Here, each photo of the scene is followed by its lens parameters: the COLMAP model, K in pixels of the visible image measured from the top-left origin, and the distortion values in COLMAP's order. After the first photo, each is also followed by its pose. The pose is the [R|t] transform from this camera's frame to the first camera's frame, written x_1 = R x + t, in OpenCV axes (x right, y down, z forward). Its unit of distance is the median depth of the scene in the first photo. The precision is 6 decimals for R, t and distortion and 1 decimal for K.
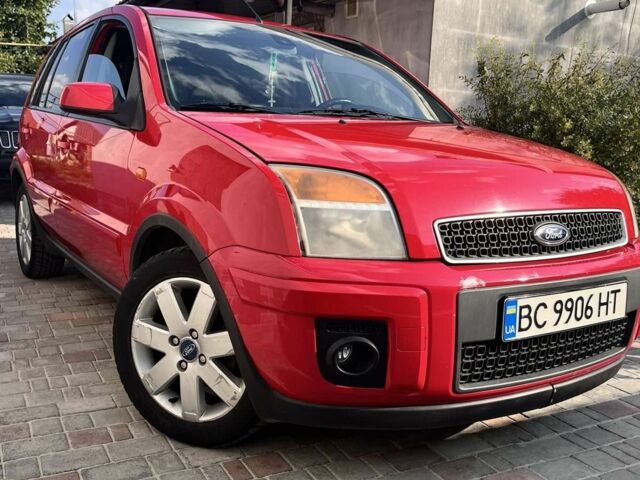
lens RADIAL K [[663.1, 0, 312.1], [0, 663.1, 241.3], [0, 0, 1]] dist [0.025730, -0.024211]
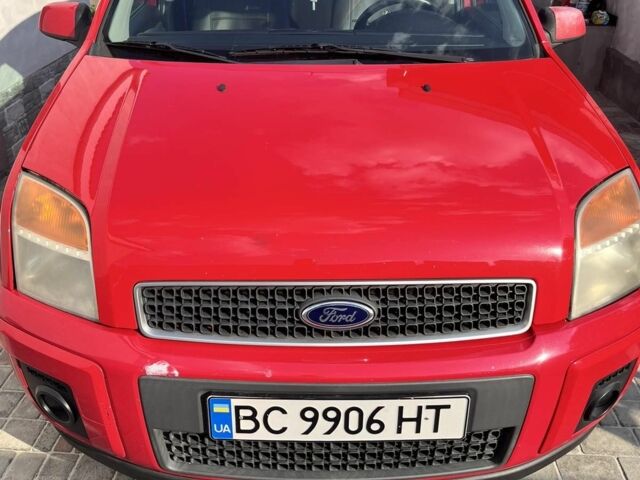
lens RADIAL K [[663.1, 0, 312.1], [0, 663.1, 241.3], [0, 0, 1]] dist [0.025730, -0.024211]
pose [[0.841612, 0.216292, -0.494880, 0.697607], [-0.053380, 0.945132, 0.322299, -0.324222], [0.537438, -0.244834, 0.806980, 0.447574]]
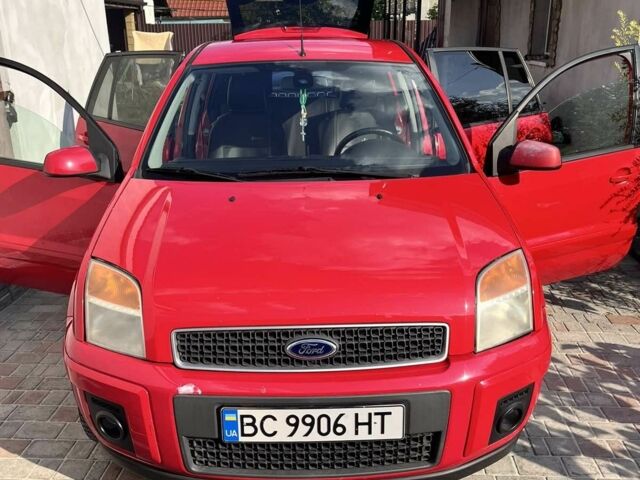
lens RADIAL K [[663.1, 0, 312.1], [0, 663.1, 241.3], [0, 0, 1]] dist [0.025730, -0.024211]
pose [[0.836812, 0.114588, -0.535364, 0.927807], [-0.033350, 0.986705, 0.159063, -0.351854], [0.546473, -0.115252, 0.829508, 0.172225]]
